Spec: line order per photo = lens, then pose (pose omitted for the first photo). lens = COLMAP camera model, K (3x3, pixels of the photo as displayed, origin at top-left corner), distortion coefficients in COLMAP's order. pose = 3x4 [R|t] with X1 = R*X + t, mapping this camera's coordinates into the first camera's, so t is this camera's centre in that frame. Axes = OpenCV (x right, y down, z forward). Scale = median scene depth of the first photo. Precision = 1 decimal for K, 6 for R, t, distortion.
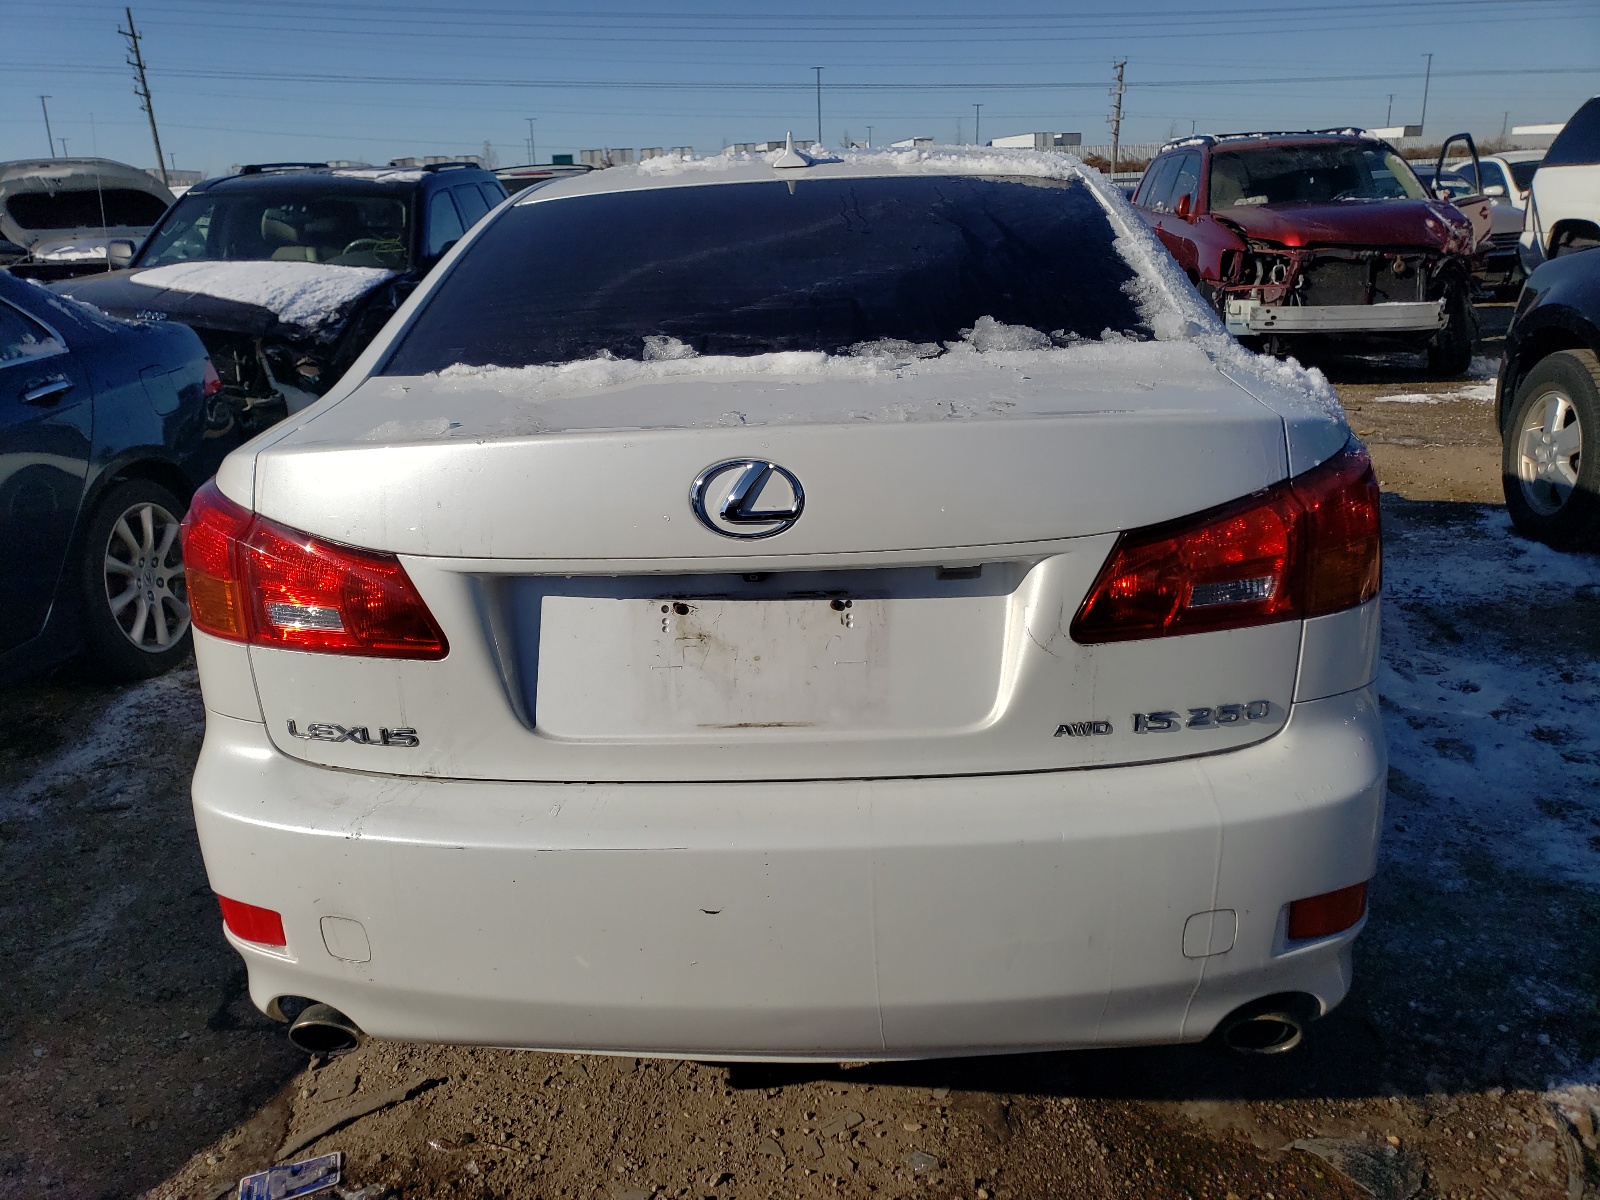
lens RADIAL K [[1272.9, 0, 800.0], [0, 1272.9, 600.0], [0, 0, 1]] dist [0.008575, -0.006537]
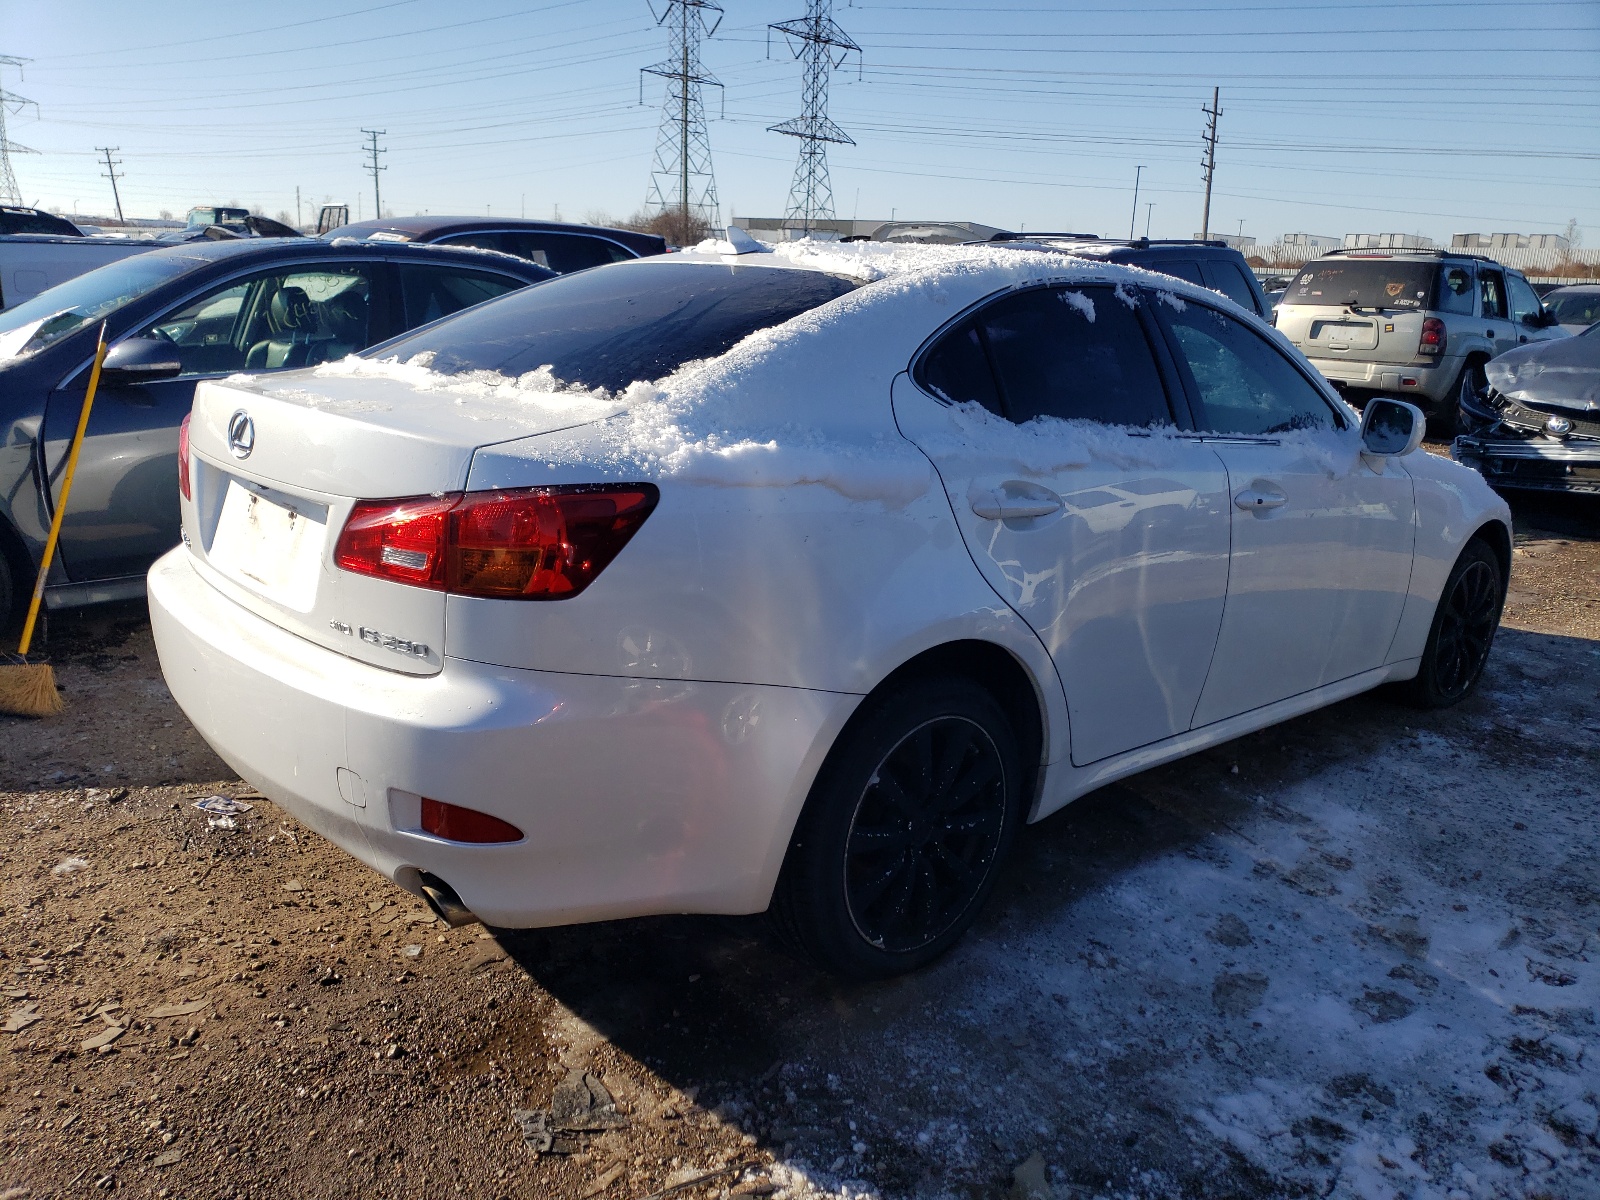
lens RADIAL K [[1272.9, 0, 800.0], [0, 1272.9, 600.0], [0, 0, 1]] dist [0.008575, -0.006537]
pose [[0.707534, 0.239743, -0.664770, 1.525317], [-0.271619, 0.960693, 0.057373, -0.154055], [0.652395, 0.139971, 0.744842, 0.228123]]
